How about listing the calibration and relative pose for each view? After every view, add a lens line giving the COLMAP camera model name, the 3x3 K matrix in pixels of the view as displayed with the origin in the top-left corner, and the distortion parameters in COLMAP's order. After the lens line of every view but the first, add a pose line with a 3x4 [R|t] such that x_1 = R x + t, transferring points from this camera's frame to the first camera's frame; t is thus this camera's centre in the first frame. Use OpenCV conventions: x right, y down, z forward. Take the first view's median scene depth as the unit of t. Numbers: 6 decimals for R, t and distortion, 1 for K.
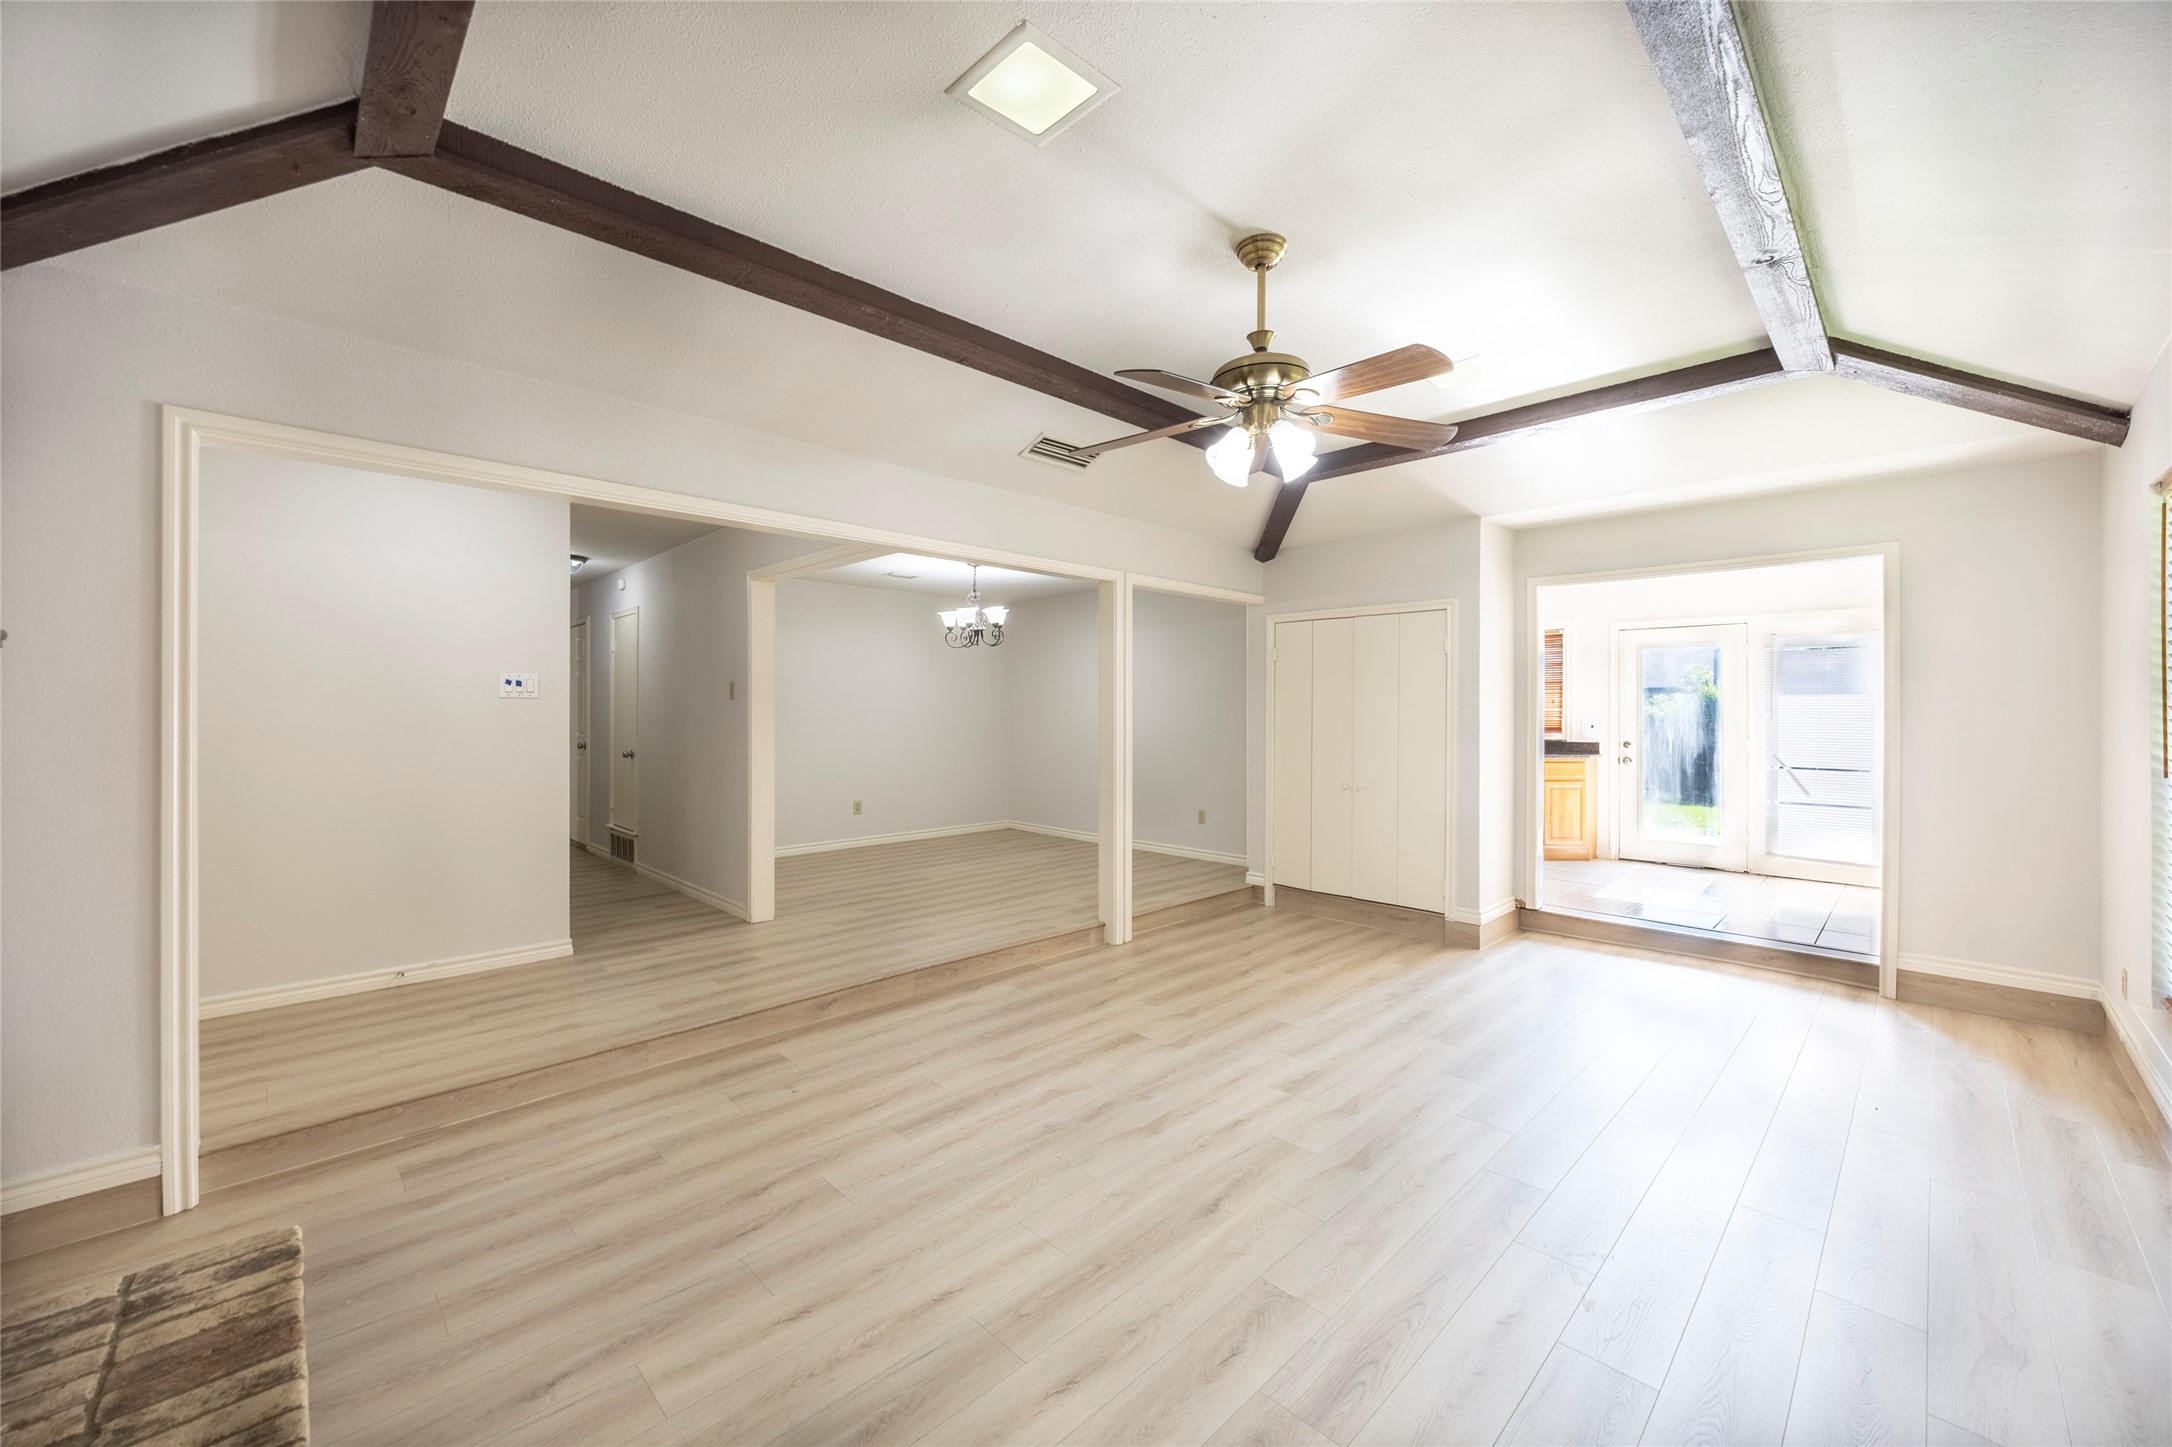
lens RADIAL K [[853.0, 0, 1063.3], [0, 853.0, 709.7], [0, 0, 1]] dist [0.001262, -0.001919]
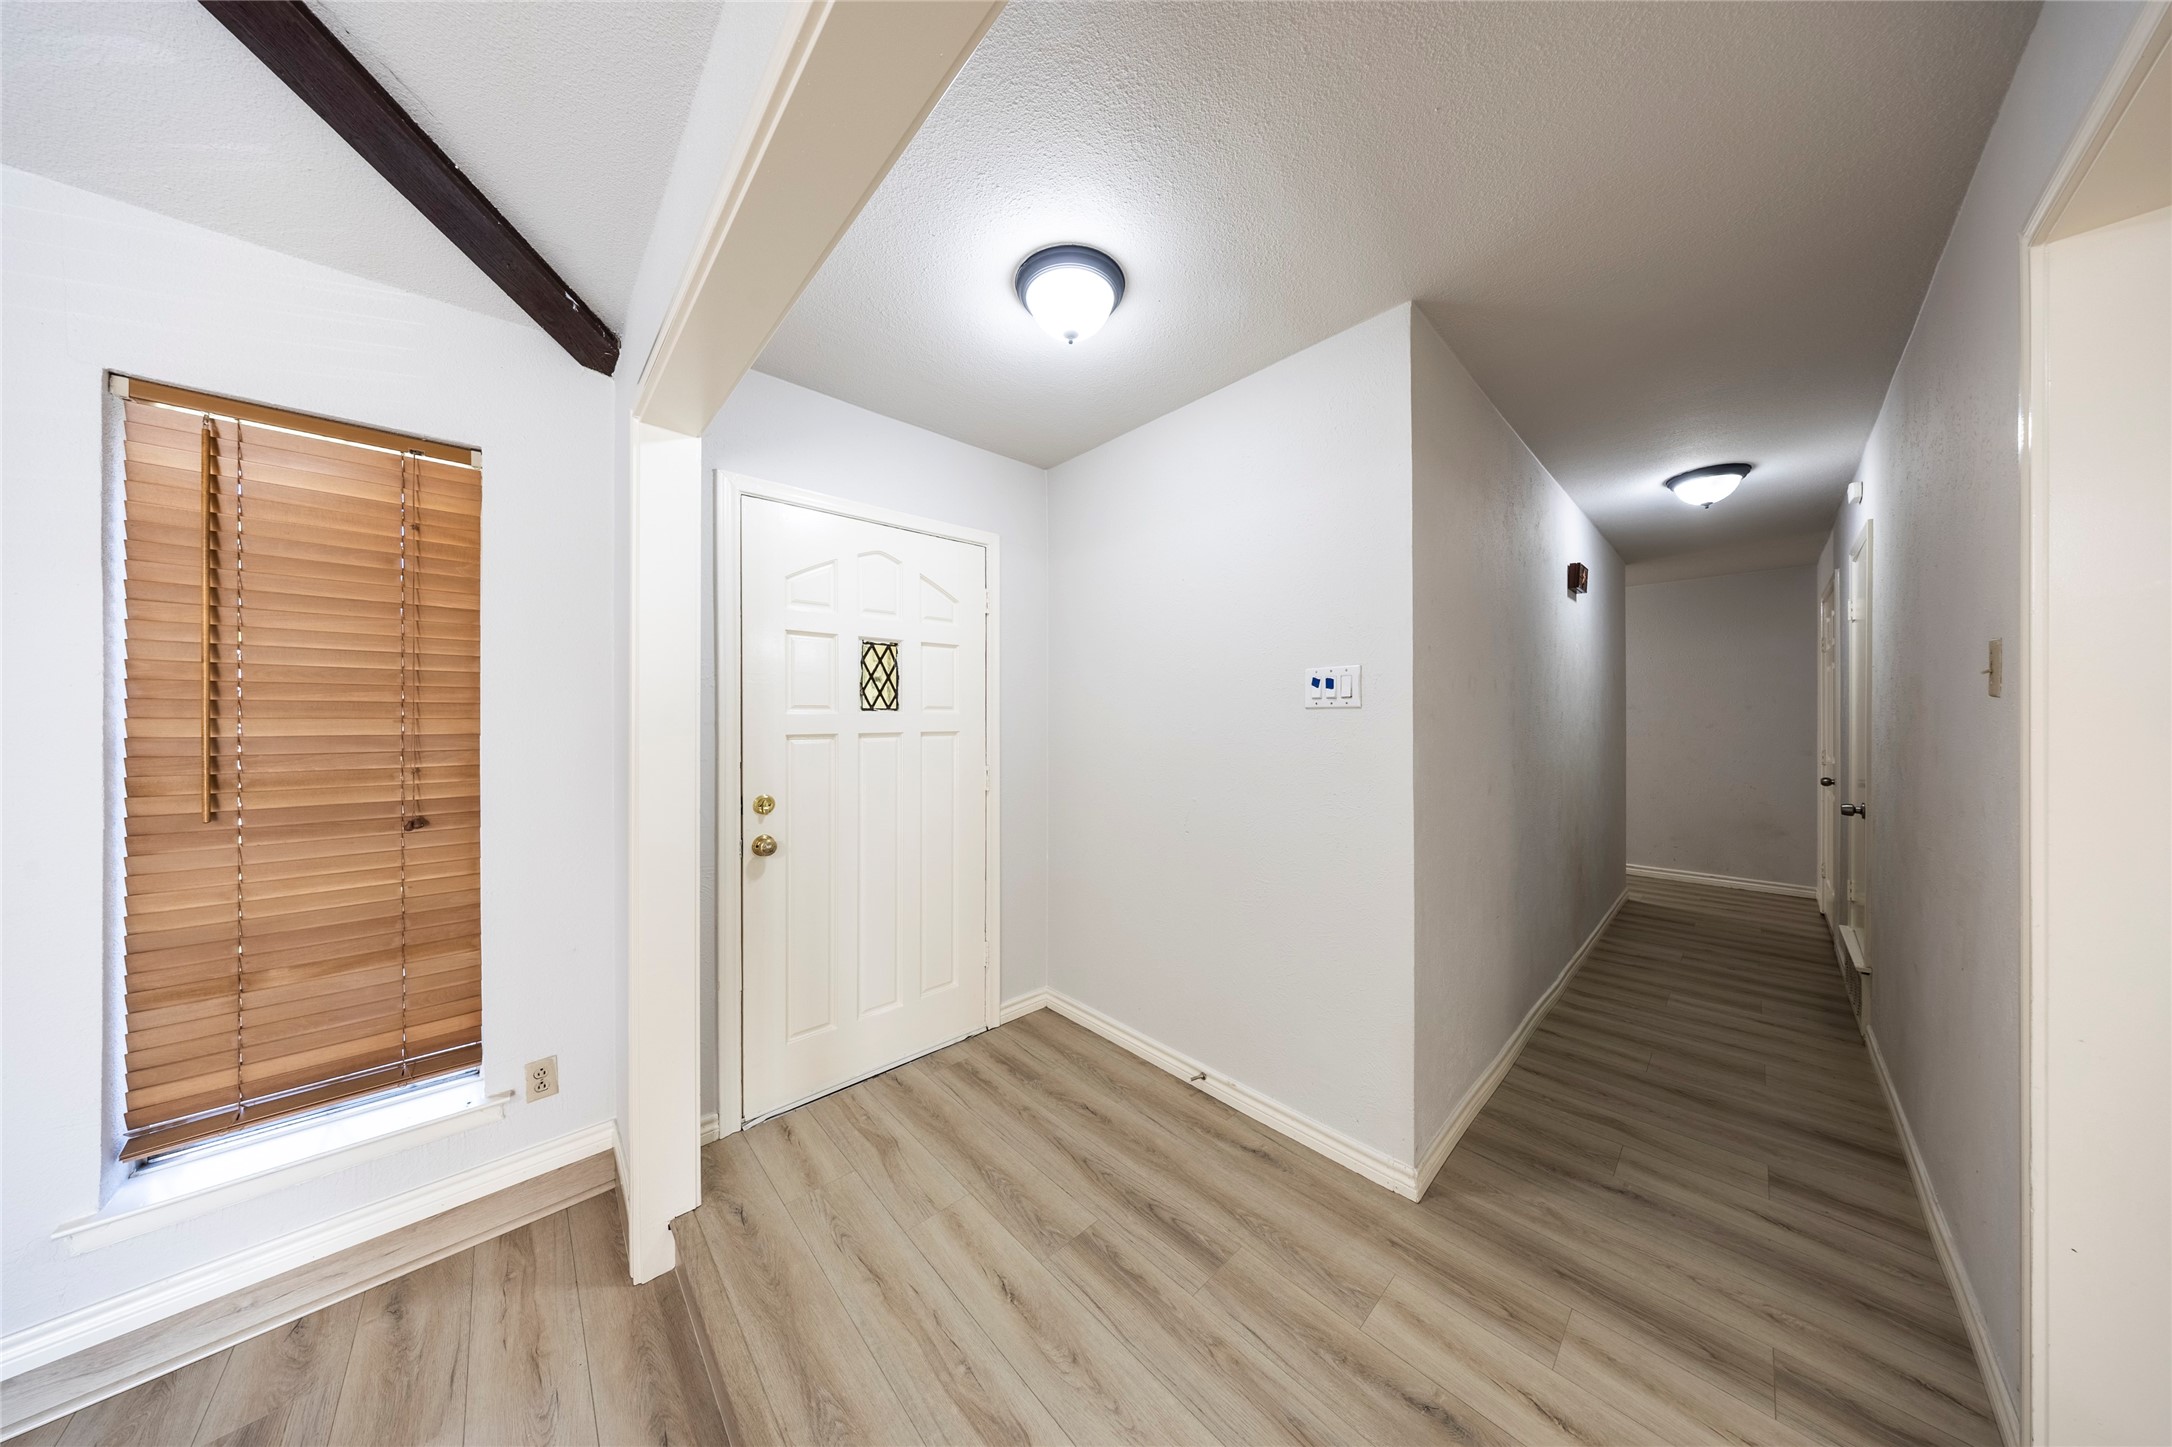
lens RADIAL K [[628.6, 0, 1108.6], [0, 628.6, 719.2], [0, 0, 1]] dist [-0.000575, -0.000517]
pose [[0.003504, -0.004742, -0.999983, -0.236727], [0.001317, 0.999988, -0.004737, -0.004686], [0.999993, -0.001300, 0.003511, 0.988750]]
